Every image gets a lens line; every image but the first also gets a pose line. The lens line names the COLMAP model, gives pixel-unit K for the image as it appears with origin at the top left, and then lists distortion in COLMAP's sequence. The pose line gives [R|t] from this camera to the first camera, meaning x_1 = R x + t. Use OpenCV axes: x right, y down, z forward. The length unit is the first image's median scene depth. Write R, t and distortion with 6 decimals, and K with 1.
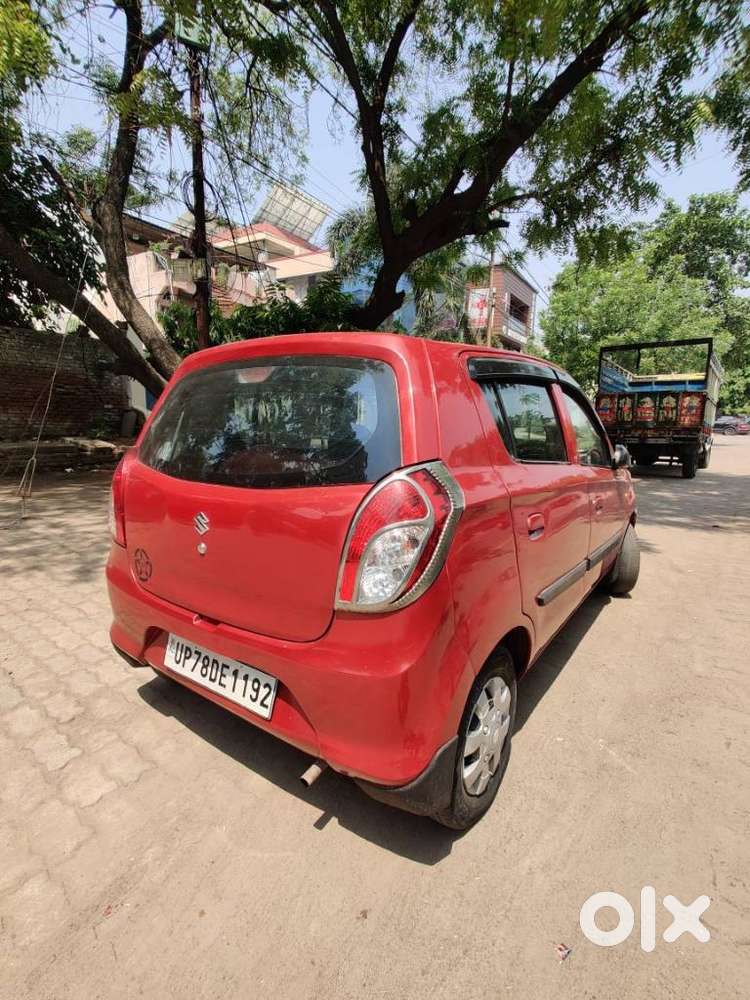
lens RADIAL K [[488.9, 0, 376.5], [0, 488.9, 518.6], [0, 0, 1]] dist [0.021786, 0.000811]
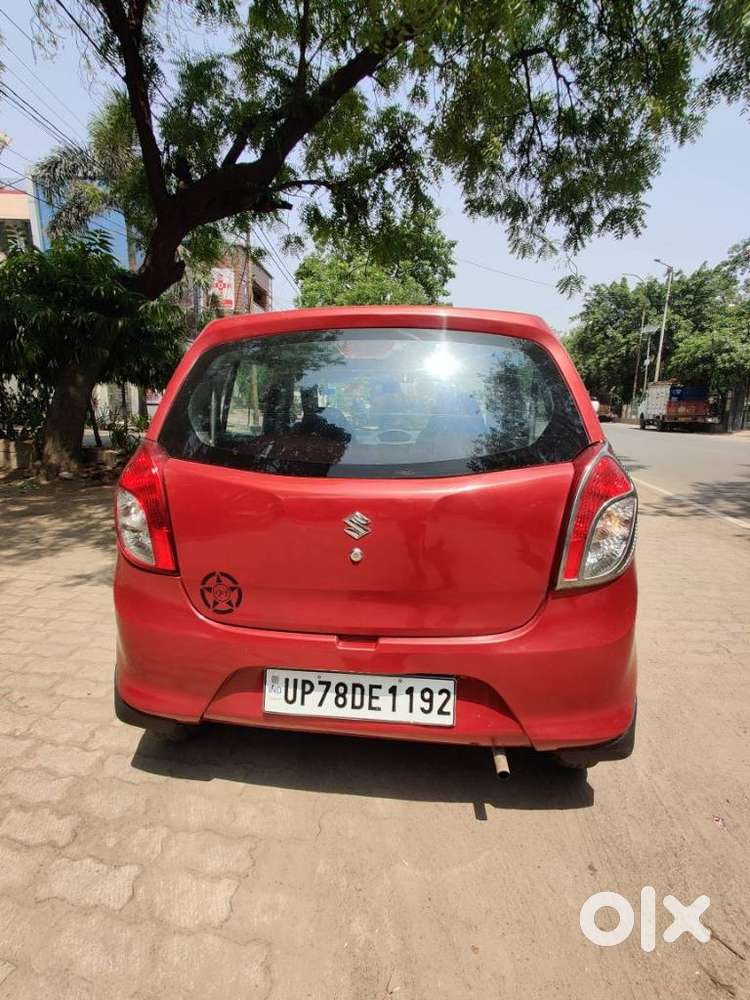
lens RADIAL K [[492.7, 0, 375.4], [0, 492.7, 517.8], [0, 0, 1]] dist [-0.002157, 0.019292]
pose [[0.871593, -0.118452, 0.475705, -0.643200], [0.105940, 0.992951, 0.053143, -0.039054], [-0.478647, 0.004077, 0.877998, 0.219783]]
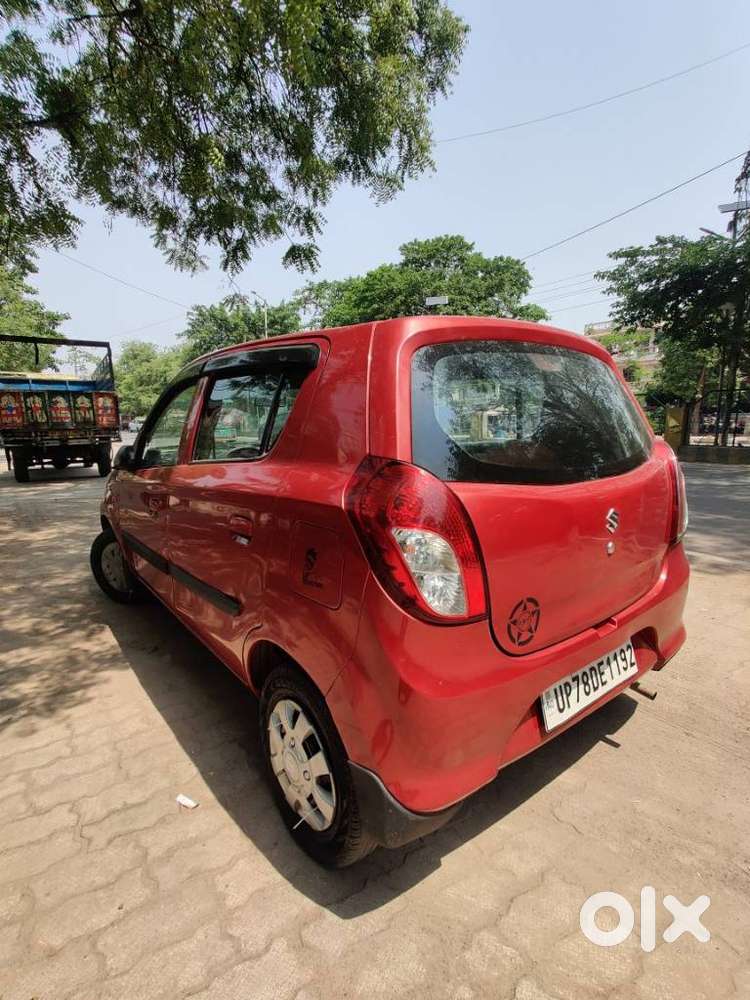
lens RADIAL K [[492.7, 0, 375.4], [0, 492.7, 517.8], [0, 0, 1]] dist [-0.002157, 0.019292]
pose [[0.291467, -0.206552, 0.934015, -1.210017], [0.211454, 0.966167, 0.147676, -0.204693], [-0.932917, 0.154459, 0.325282, 0.987231]]
